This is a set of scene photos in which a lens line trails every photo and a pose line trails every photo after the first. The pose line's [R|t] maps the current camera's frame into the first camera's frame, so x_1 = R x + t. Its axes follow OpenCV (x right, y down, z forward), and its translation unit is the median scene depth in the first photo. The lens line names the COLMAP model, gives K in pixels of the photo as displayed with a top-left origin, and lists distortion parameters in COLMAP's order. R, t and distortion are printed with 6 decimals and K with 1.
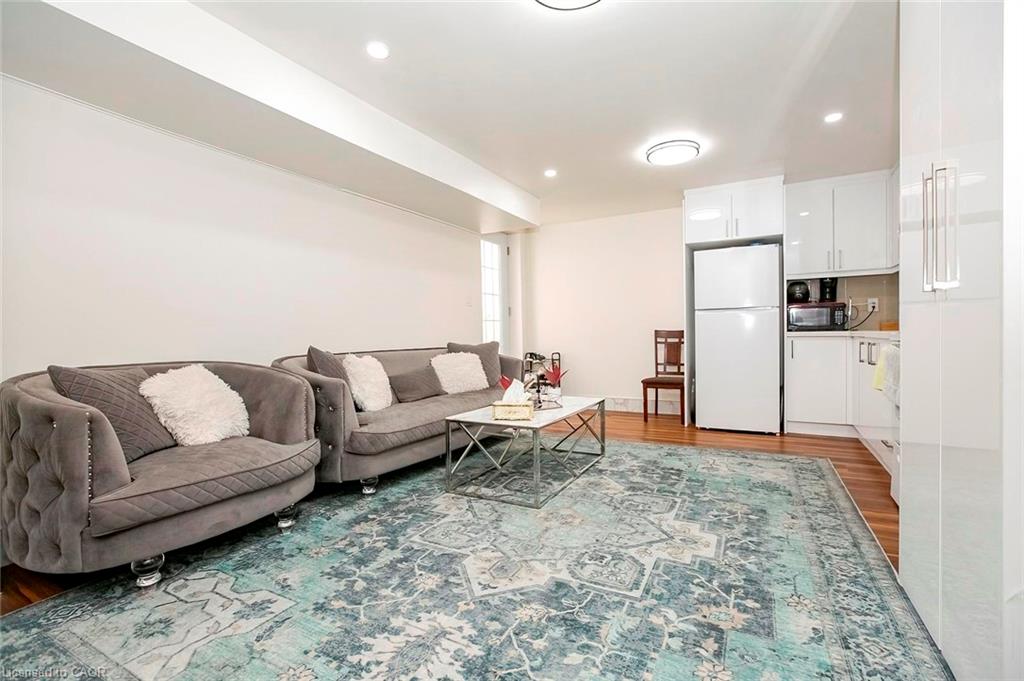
lens RADIAL K [[463.3, 0, 509.9], [0, 463.3, 338.7], [0, 0, 1]] dist [-0.022544, 0.006744]
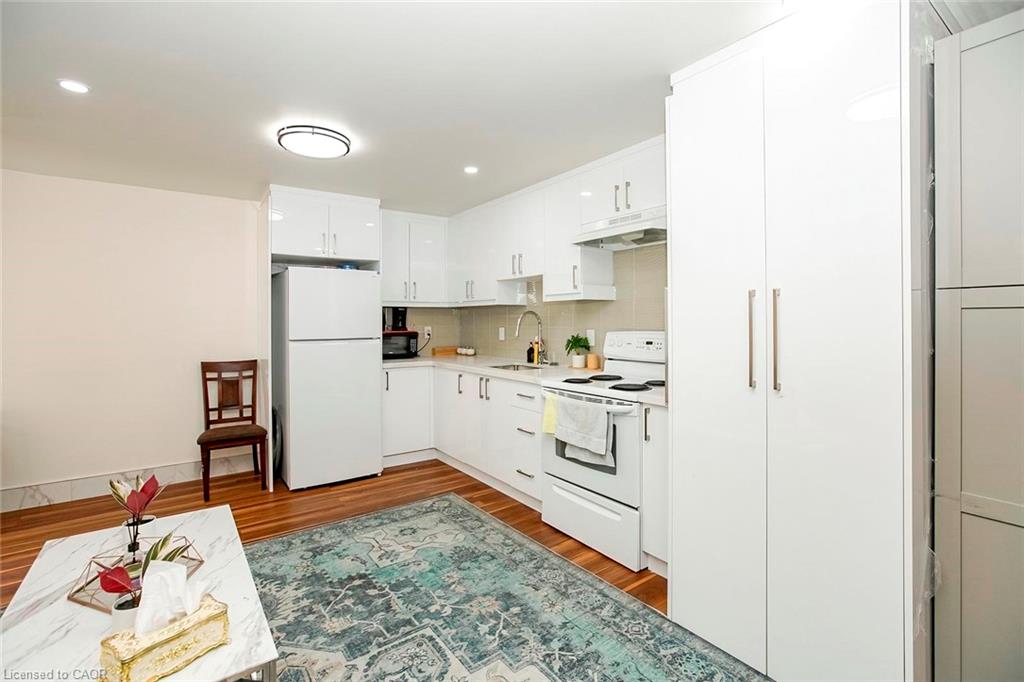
lens RADIAL K [[463.3, 0, 512.2], [0, 463.3, 320.1], [0, 0, 1]] dist [-0.022544, 0.006744]
pose [[0.421594, 0.013855, 0.906679, -0.214032], [0.004732, 0.999836, -0.017478, -0.116935], [-0.906772, 0.011659, 0.421460, 0.465998]]
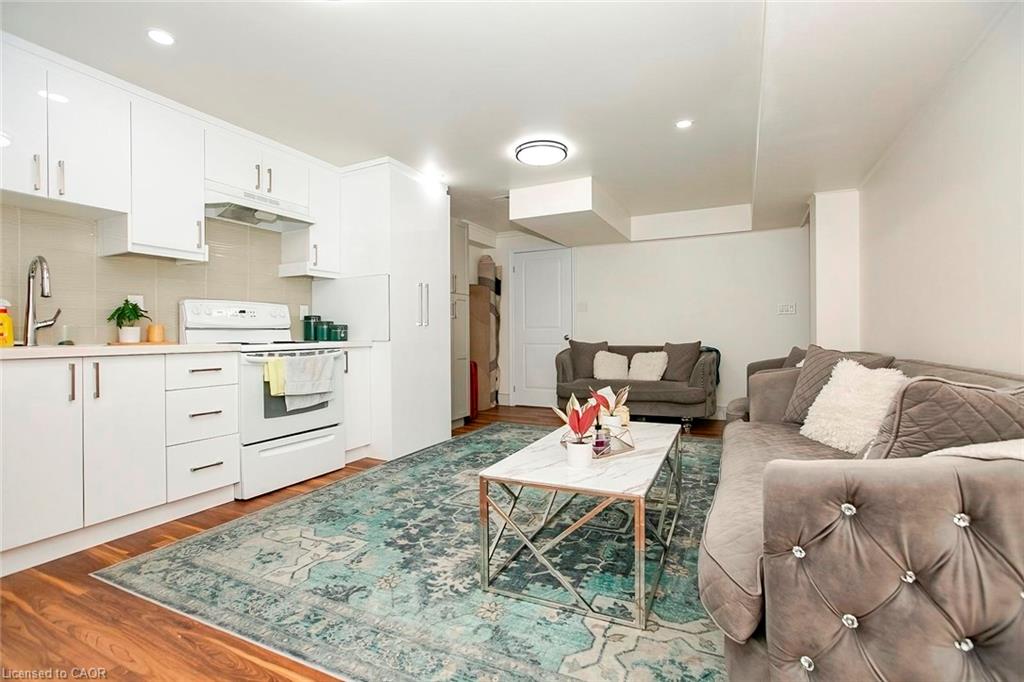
lens RADIAL K [[463.3, 0, 516.2], [0, 463.3, 335.4], [0, 0, 1]] dist [-0.022544, 0.006744]
pose [[-0.997519, 0.025522, -0.065606, 0.222995], [0.025246, 0.999669, 0.005034, -0.019912], [0.065713, 0.003365, -0.997833, 1.705784]]
